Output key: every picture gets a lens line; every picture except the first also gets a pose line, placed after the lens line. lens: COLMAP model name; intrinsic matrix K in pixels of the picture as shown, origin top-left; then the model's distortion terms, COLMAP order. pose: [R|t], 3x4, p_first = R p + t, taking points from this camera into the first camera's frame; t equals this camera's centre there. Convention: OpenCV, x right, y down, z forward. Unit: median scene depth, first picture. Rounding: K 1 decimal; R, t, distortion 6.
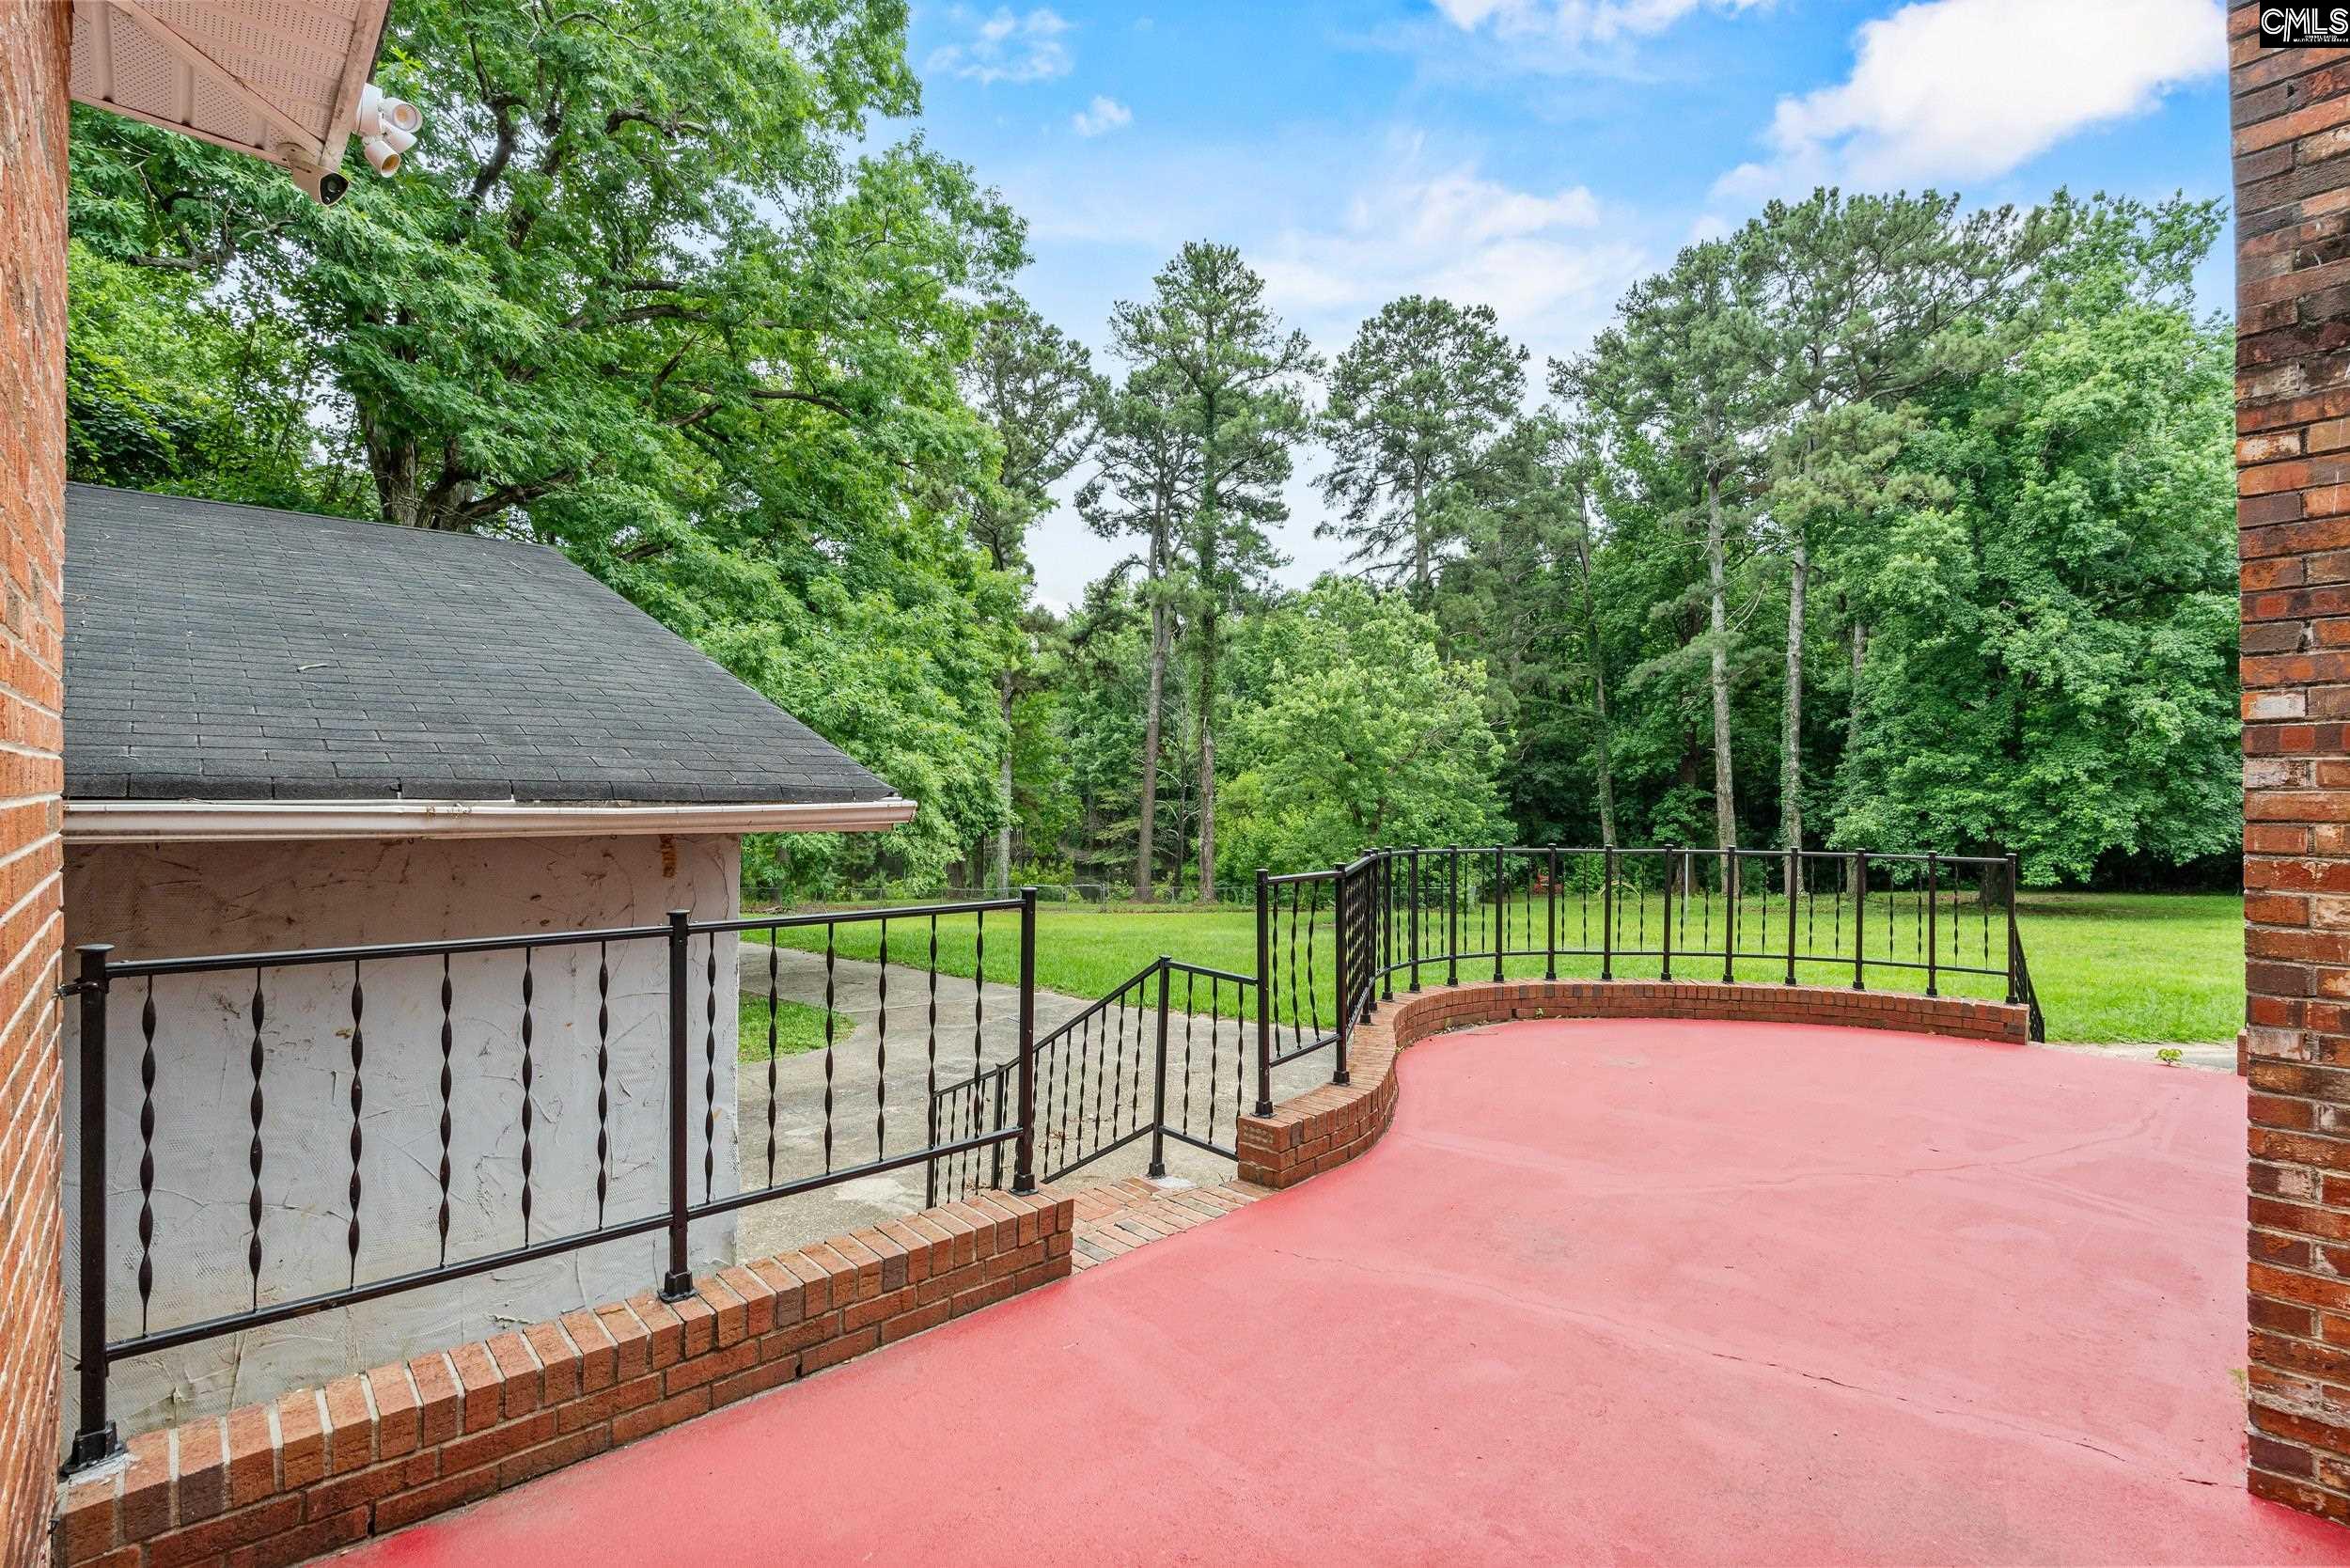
lens RADIAL K [[1066.3, 0, 1163.3], [0, 1066.3, 793.7], [0, 0, 1]] dist [0.004357, -0.000516]
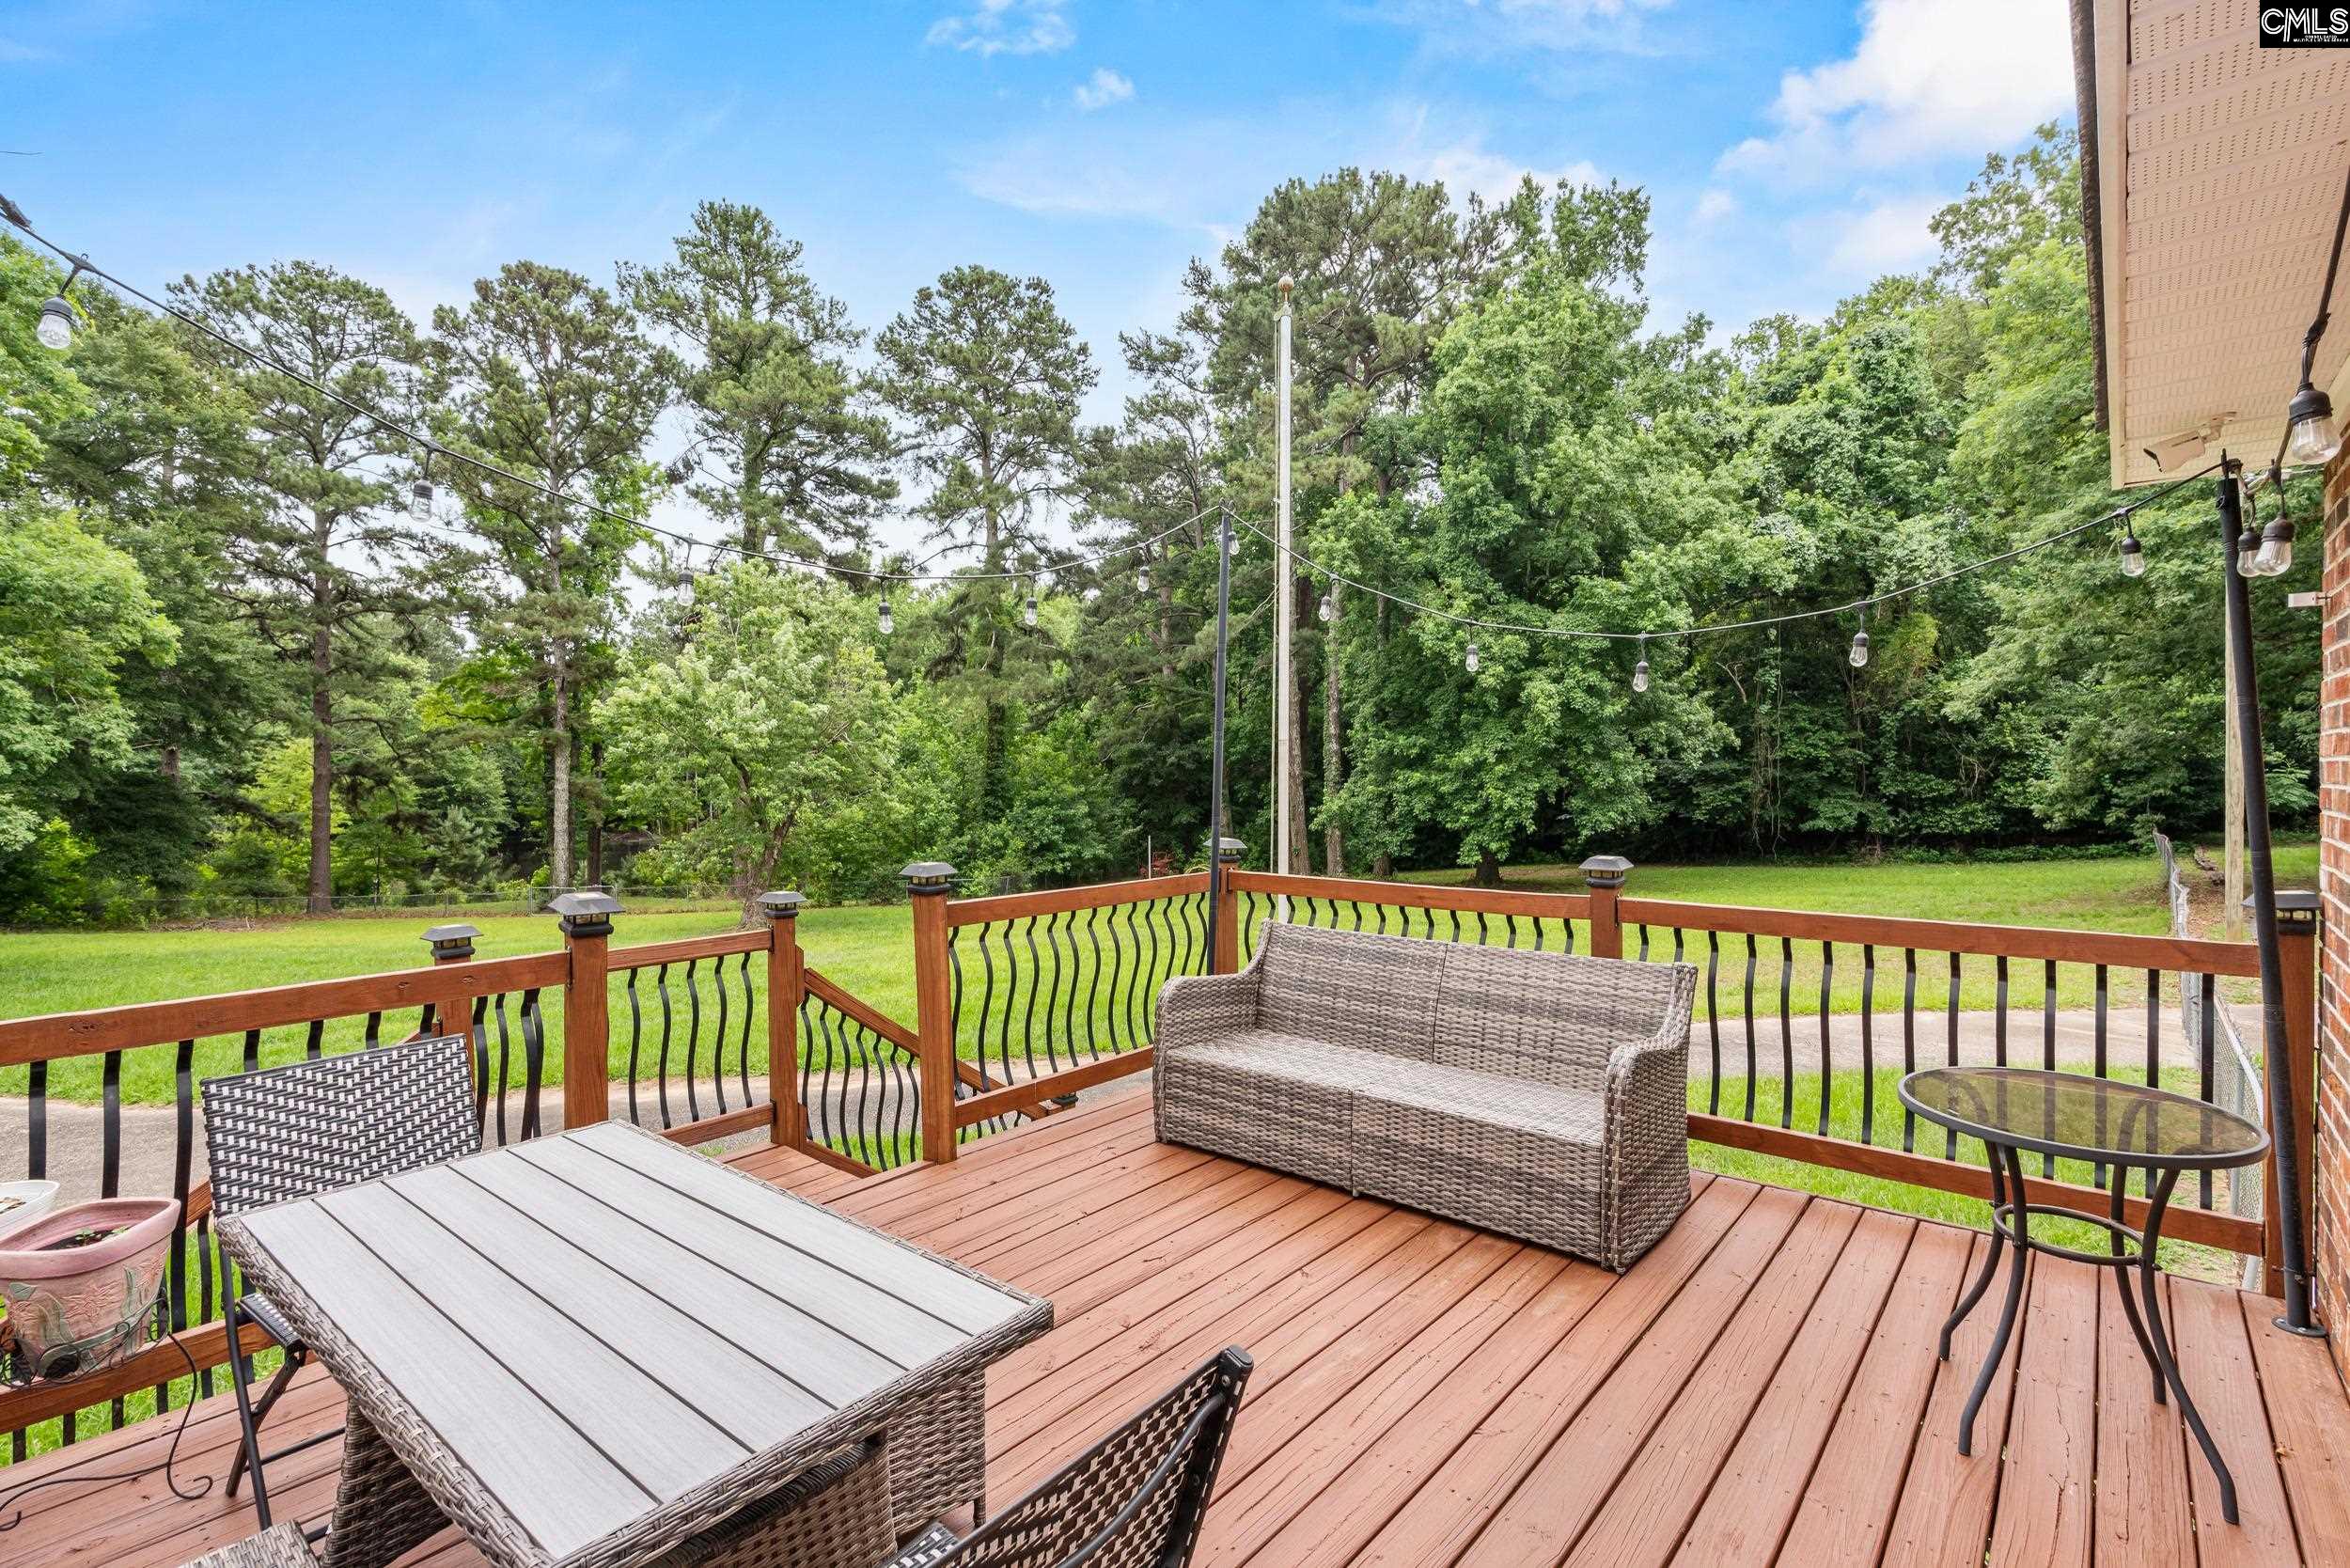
lens RADIAL K [[1066.3, 0, 1184.6], [0, 1066.3, 793.5], [0, 0, 1]] dist [0.004357, -0.000516]
pose [[0.996606, -0.018007, 0.080329, 0.458133], [0.016236, 0.999612, 0.022649, -0.009301], [-0.080706, -0.021267, 0.996511, 0.012763]]
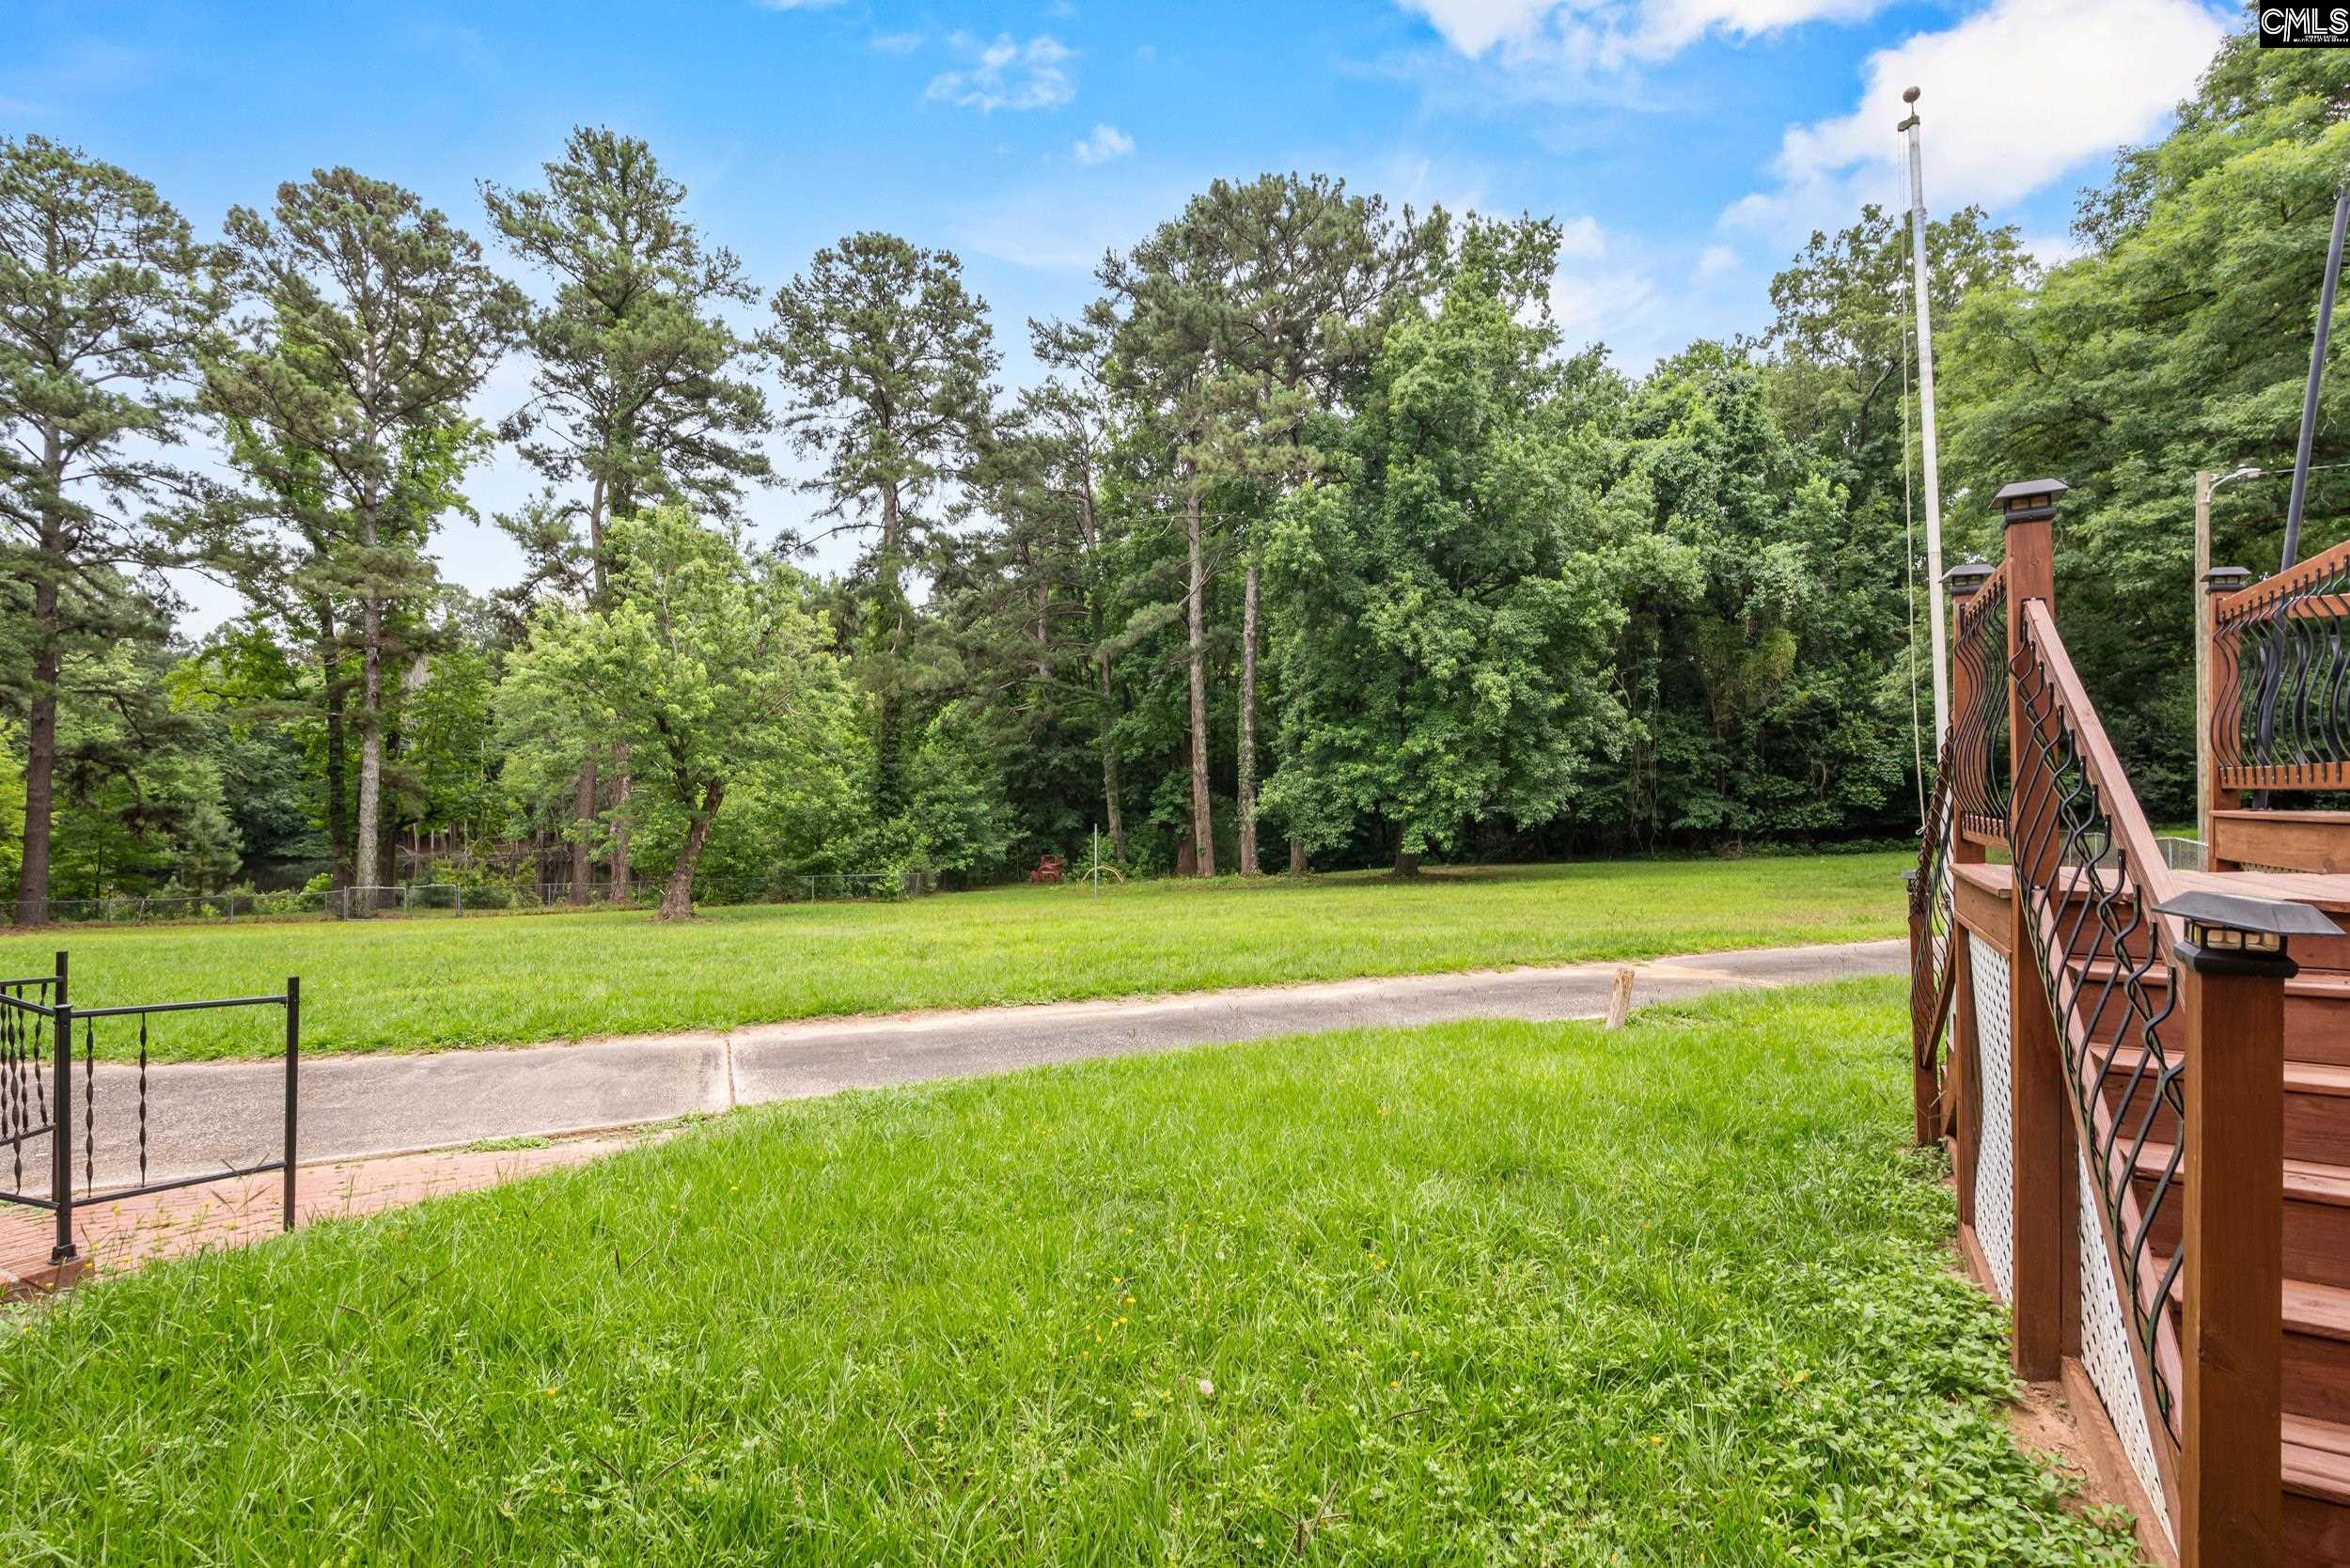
lens RADIAL K [[1066.3, 0, 1170.1], [0, 1066.3, 789.3], [0, 0, 1]] dist [0.004357, -0.000516]
pose [[0.962774, -0.004843, 0.270265, 0.307507], [0.006999, 0.999951, -0.007012, 0.028010], [-0.270218, 0.008643, 0.962760, 0.069780]]
